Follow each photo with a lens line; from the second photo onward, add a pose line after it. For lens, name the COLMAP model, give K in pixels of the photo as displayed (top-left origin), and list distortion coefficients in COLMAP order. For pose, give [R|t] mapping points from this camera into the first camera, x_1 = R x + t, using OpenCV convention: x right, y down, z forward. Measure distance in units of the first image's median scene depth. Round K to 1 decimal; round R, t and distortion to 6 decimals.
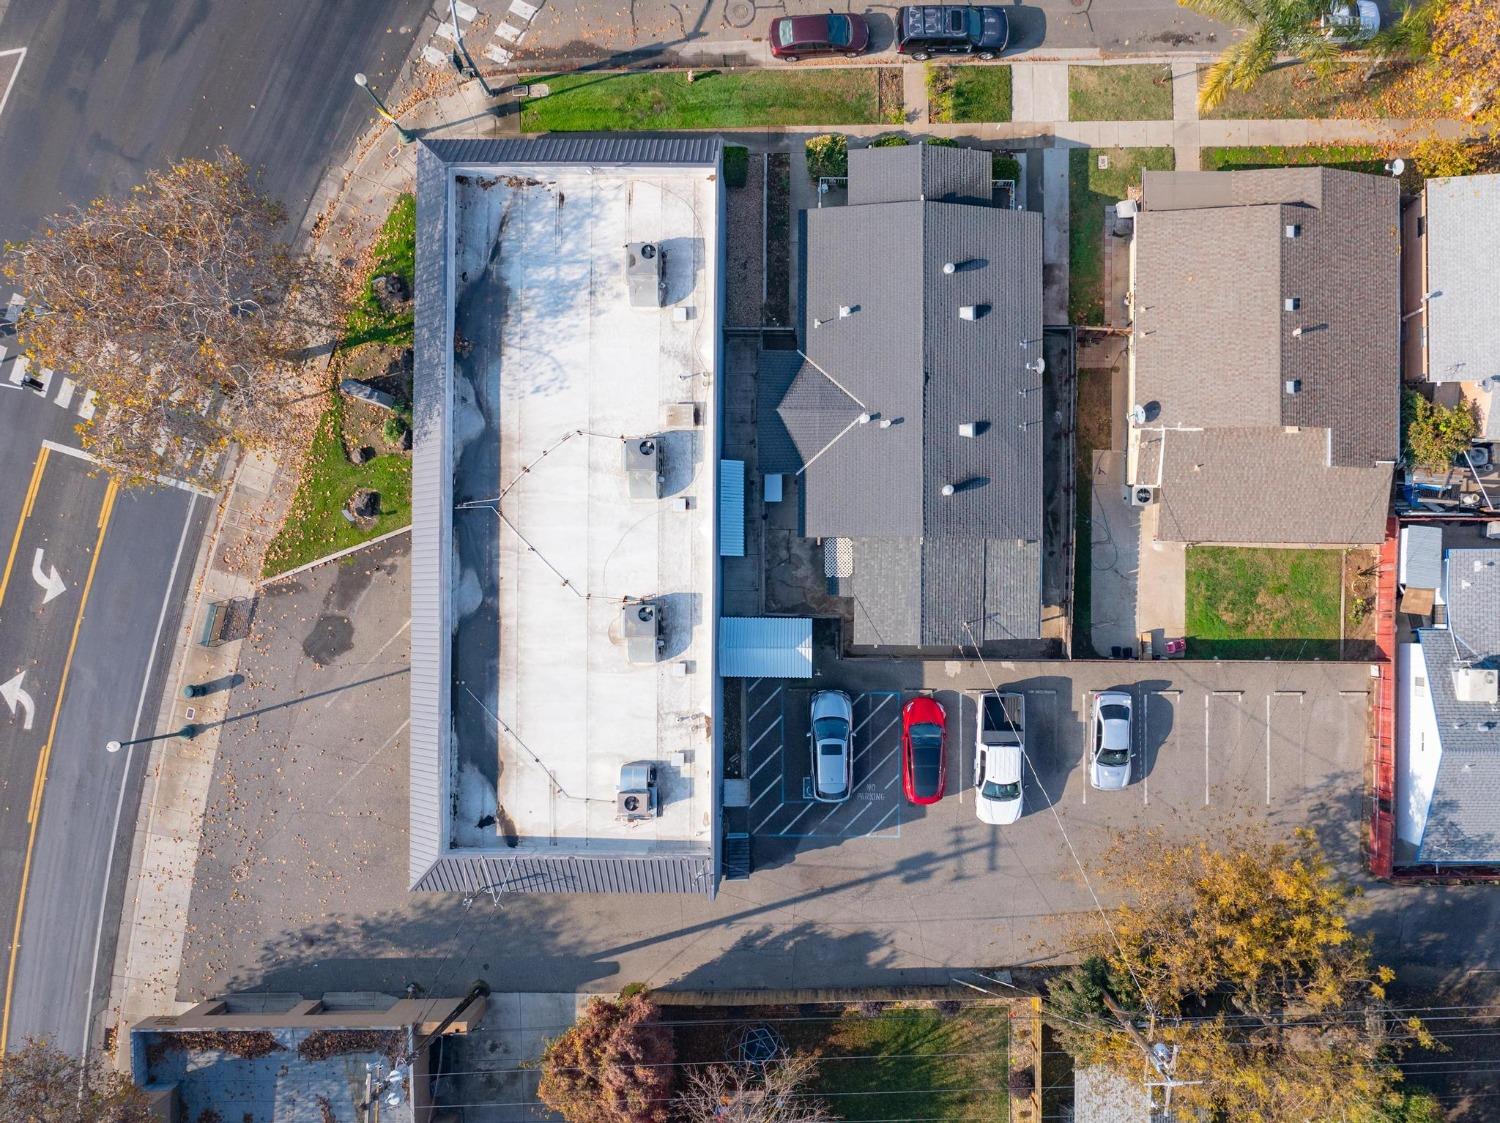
lens RADIAL K [[1066.8, 0, 750.6], [0, 1066.8, 563.2], [0, 0, 1]] dist [-0.018319, -0.004876]
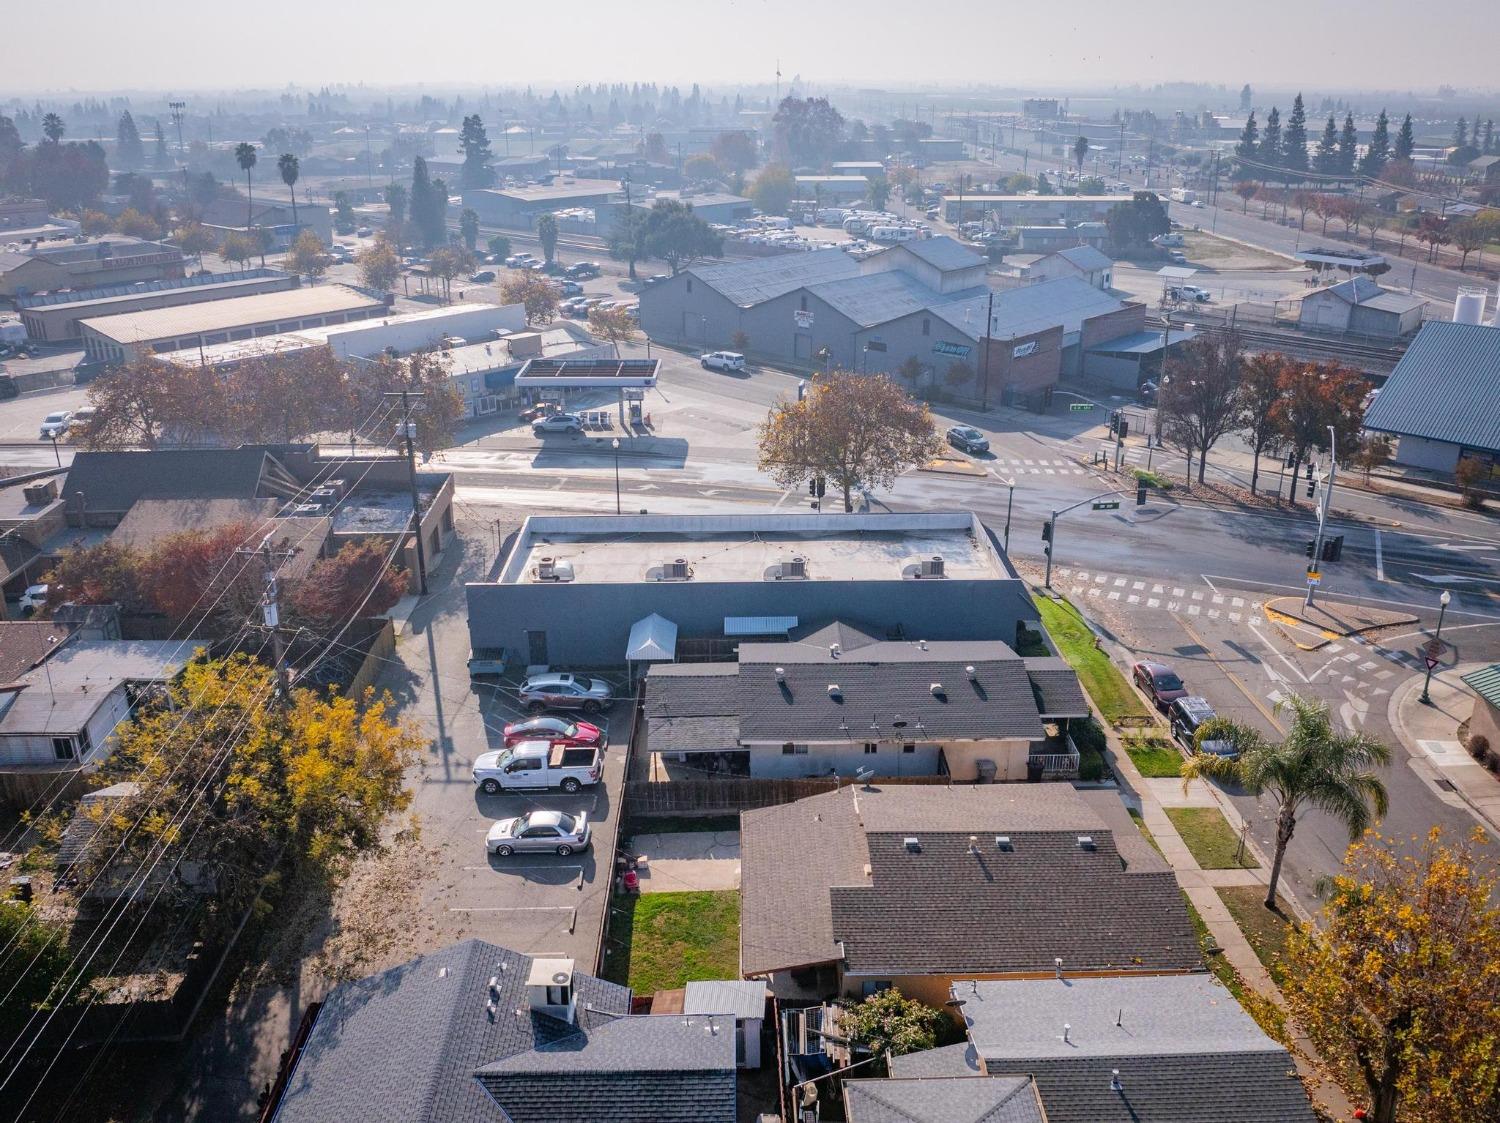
lens RADIAL K [[1066.8, 0, 753.1], [0, 1066.8, 561.9], [0, 0, 1]] dist [-0.018319, -0.004876]
pose [[0.034847, 0.453998, -0.890321, 1.095114], [-0.999218, 0.032485, -0.022544, -0.016634], [0.018687, 0.890411, 0.454775, 0.337110]]
